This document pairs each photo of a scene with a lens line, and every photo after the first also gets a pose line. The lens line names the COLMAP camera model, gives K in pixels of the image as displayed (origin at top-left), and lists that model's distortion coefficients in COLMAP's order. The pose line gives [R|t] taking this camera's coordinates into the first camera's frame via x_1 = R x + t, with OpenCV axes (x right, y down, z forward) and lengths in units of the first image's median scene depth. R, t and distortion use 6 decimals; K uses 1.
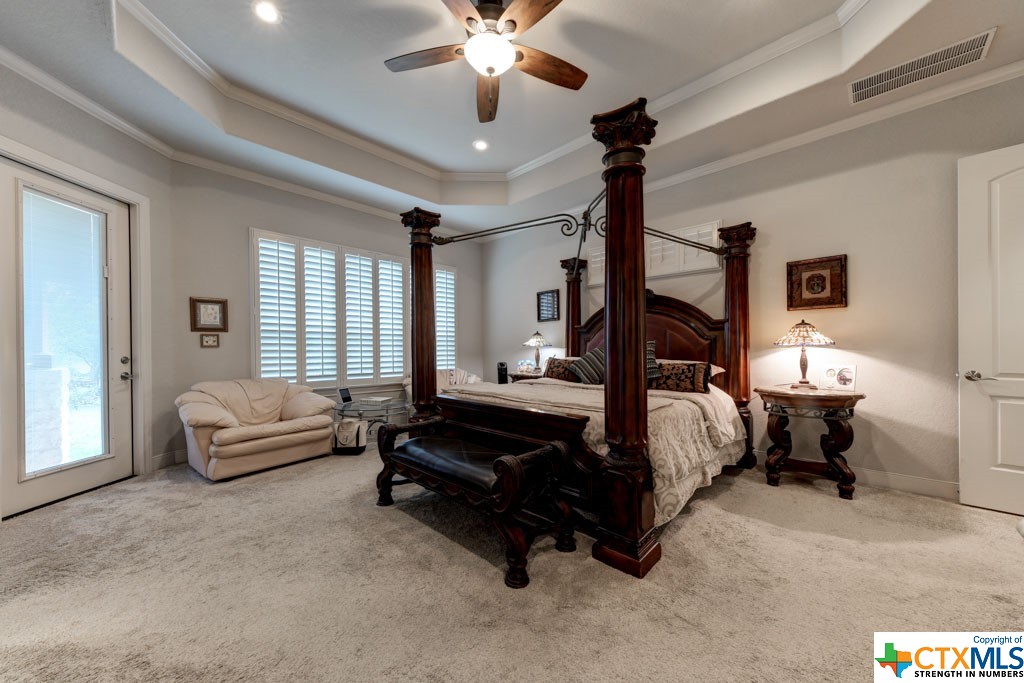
lens RADIAL K [[360.1, 0, 520.5], [0, 360.1, 342.8], [0, 0, 1]] dist [0.023453, -0.006742]
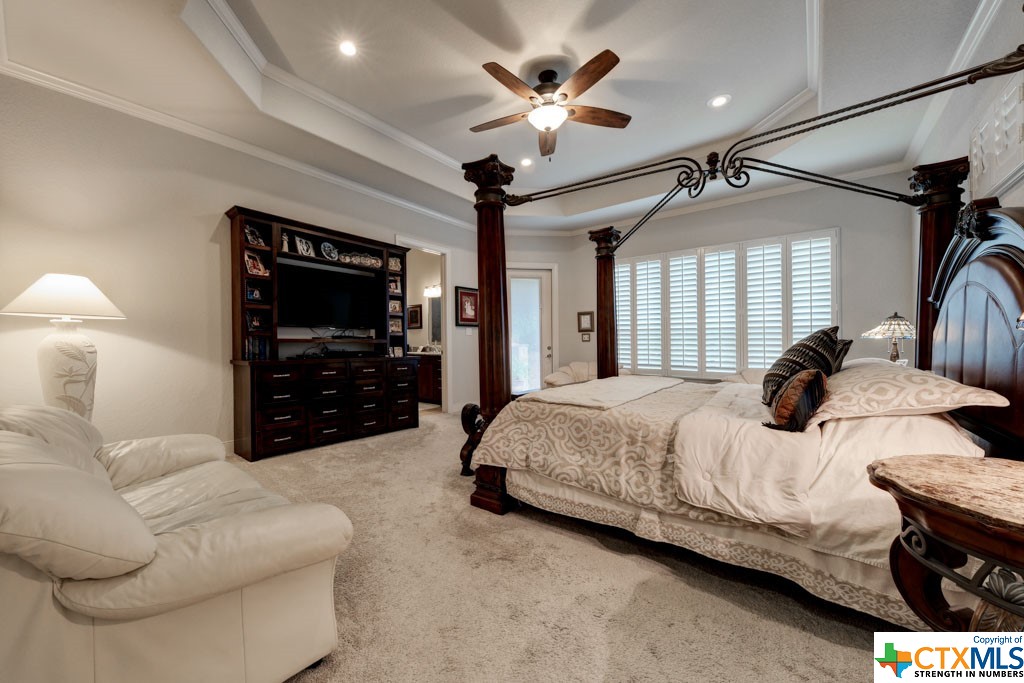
lens RADIAL K [[368.2, 0, 506.5], [0, 368.2, 346.0], [0, 0, 1]] dist [0.012518, -0.007144]
pose [[0.089856, 0.015168, -0.995839, 0.786592], [0.014962, 0.999751, 0.016578, 0.000412], [0.995842, -0.016389, 0.089607, 0.497967]]
